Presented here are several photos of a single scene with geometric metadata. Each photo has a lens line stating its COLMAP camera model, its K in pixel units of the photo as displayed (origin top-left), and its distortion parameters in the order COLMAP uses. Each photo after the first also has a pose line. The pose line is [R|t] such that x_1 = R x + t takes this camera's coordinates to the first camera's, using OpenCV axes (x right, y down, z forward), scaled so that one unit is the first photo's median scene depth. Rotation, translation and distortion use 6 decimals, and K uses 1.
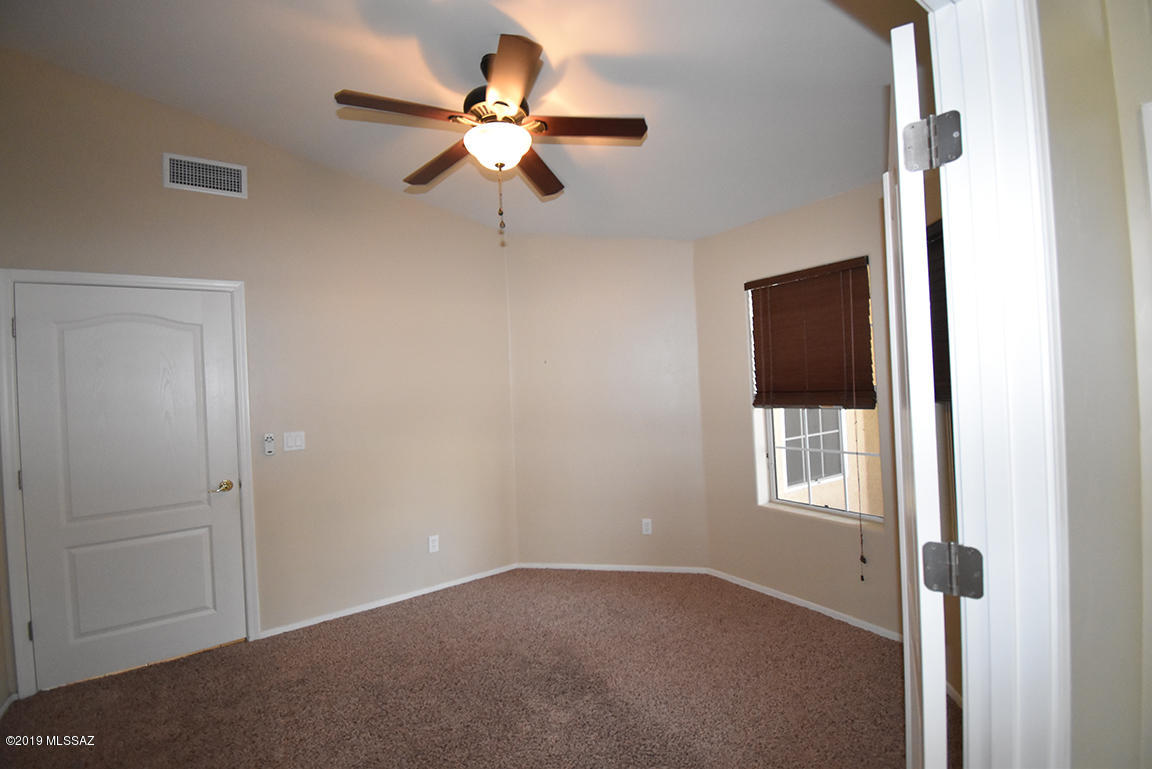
lens RADIAL K [[511.9, 0, 580.3], [0, 511.9, 379.2], [0, 0, 1]] dist [0.021024, -0.025005]
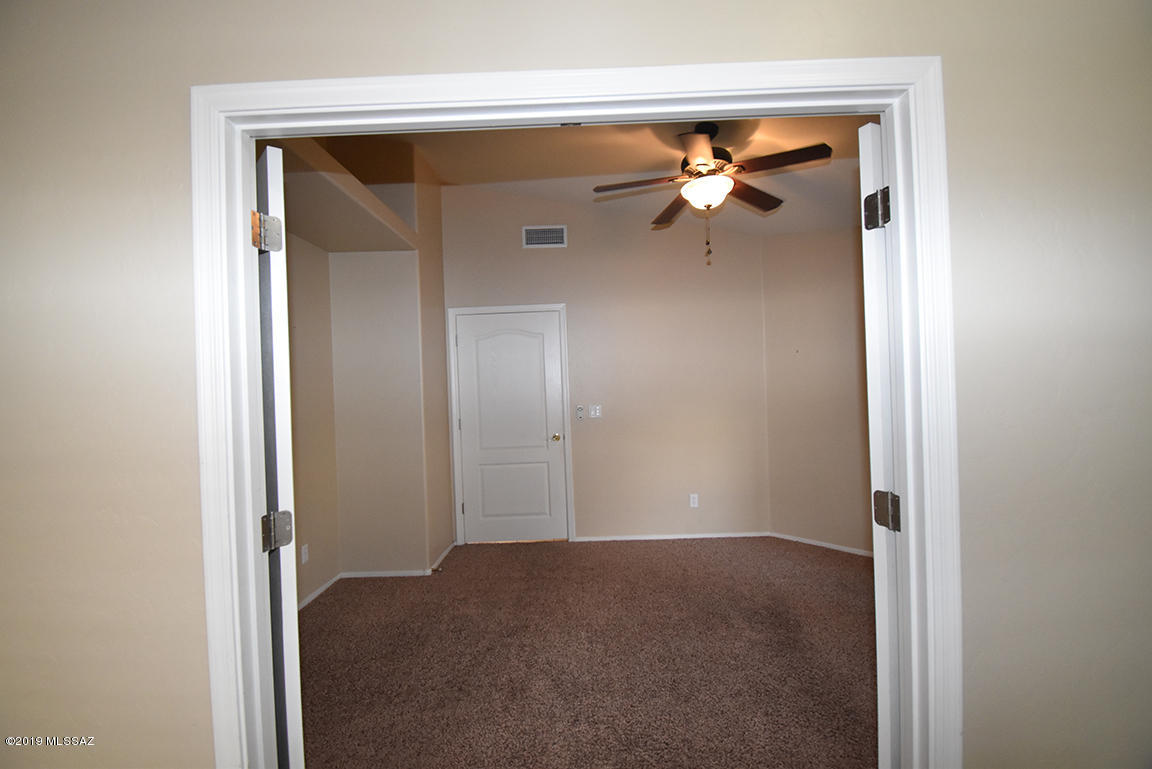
lens RADIAL K [[533.5, 0, 580.7], [0, 533.5, 378.2], [0, 0, 1]] dist [0.028465, -0.029325]
pose [[0.806502, 0.012434, -0.591100, 0.324443], [0.004420, 0.999624, 0.027057, -0.013709], [0.591214, -0.024435, 0.806144, -0.249928]]
